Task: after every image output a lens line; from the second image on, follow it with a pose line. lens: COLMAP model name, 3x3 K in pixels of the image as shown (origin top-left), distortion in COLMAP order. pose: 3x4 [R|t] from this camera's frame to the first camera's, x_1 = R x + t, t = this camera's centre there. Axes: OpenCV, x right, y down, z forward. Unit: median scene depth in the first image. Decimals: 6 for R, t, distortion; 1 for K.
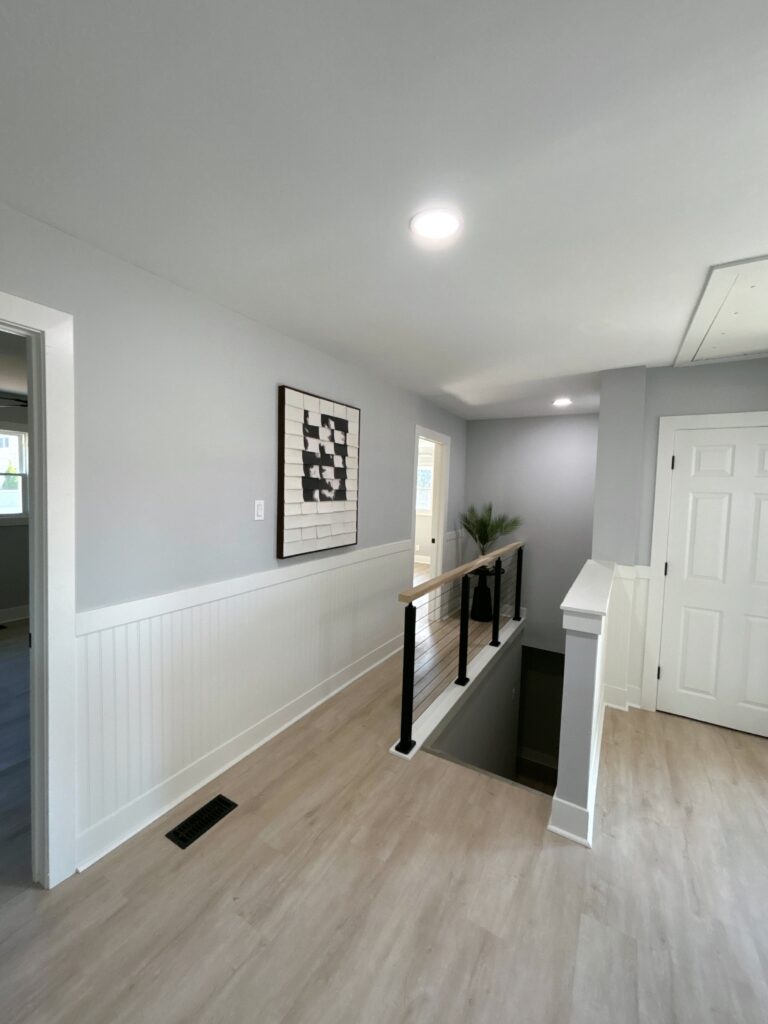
lens RADIAL K [[411.1, 0, 385.6], [0, 411.1, 511.4], [0, 0, 1]] dist [-0.003032, 0.000693]
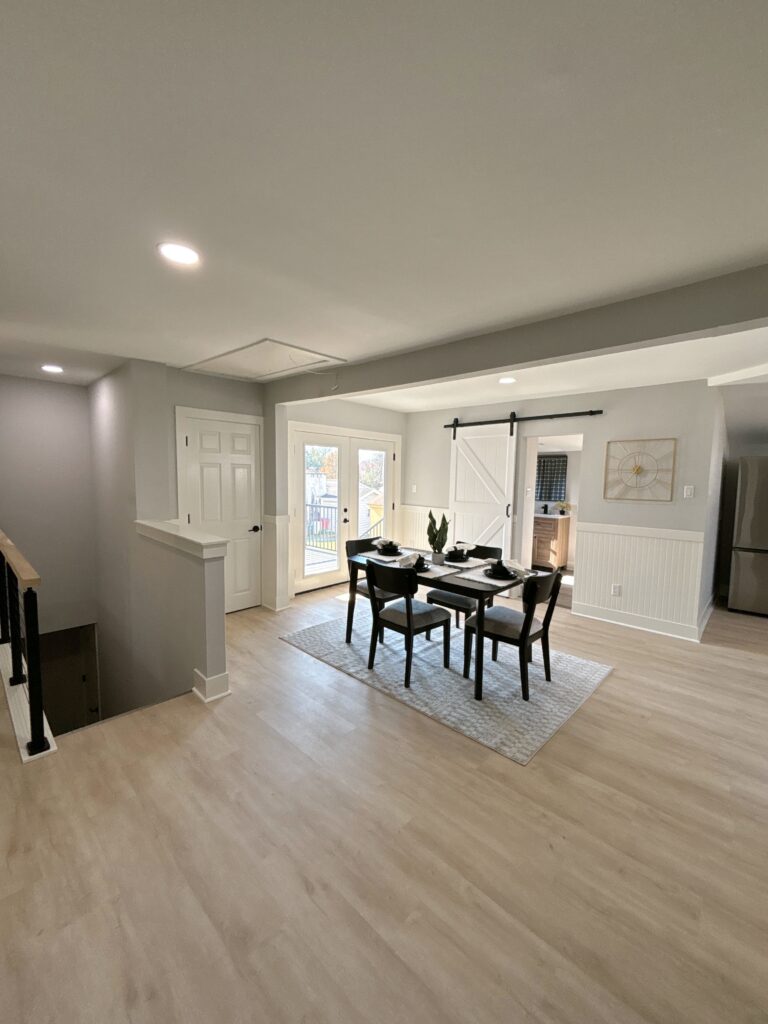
lens RADIAL K [[413.3, 0, 385.0], [0, 413.3, 513.7], [0, 0, 1]] dist [0.002676, -0.000471]
pose [[0.229567, -0.116023, 0.966353, -0.547164], [0.045644, 0.993060, 0.108387, 0.001641], [-0.972222, 0.019226, 0.233270, 0.040315]]
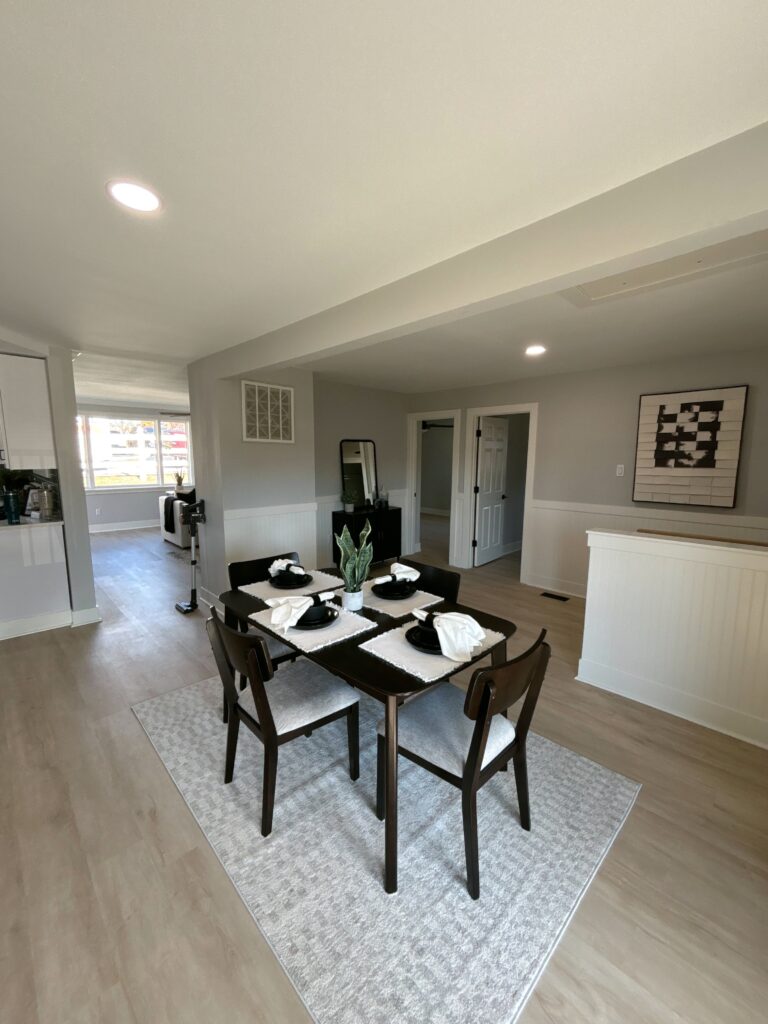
lens RADIAL K [[411.1, 0, 385.6], [0, 411.1, 511.4], [0, 0, 1]] dist [-0.003032, 0.000693]
pose [[-0.265280, 0.096652, -0.959315, 1.476996], [-0.073188, 0.990074, 0.119990, 0.028864], [0.961390, 0.102041, -0.255573, 0.435926]]
